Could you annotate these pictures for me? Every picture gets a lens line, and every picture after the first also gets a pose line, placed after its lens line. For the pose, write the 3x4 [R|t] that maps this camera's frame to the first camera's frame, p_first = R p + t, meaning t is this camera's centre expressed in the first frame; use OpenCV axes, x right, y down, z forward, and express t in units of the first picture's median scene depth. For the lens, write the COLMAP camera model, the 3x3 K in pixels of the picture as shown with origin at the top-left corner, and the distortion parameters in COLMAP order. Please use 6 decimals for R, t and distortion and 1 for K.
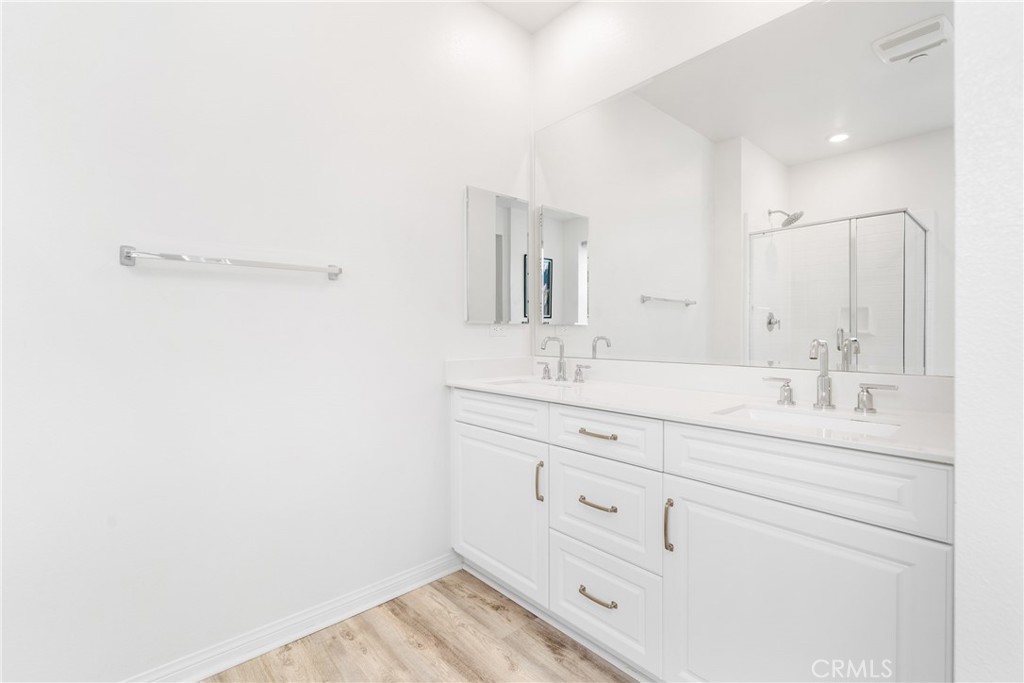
lens RADIAL K [[456.4, 0, 511.6], [0, 456.4, 336.5], [0, 0, 1]] dist [0.000828, -0.000695]
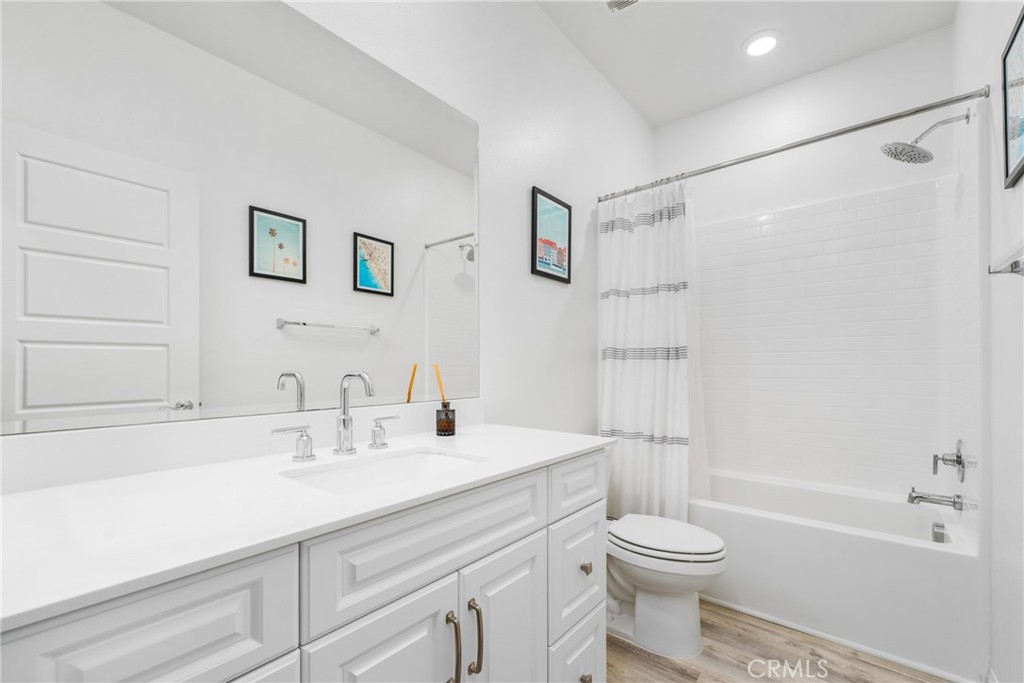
lens RADIAL K [[424.0, 0, 513.0], [0, 424.0, 377.1], [0, 0, 1]] dist [0.000210, 0.000461]
pose [[-0.153097, 0.001405, 0.988210, -0.545241], [0.005859, 0.999983, -0.000514, 0.013327], [-0.988194, 0.005712, -0.153102, 1.164100]]
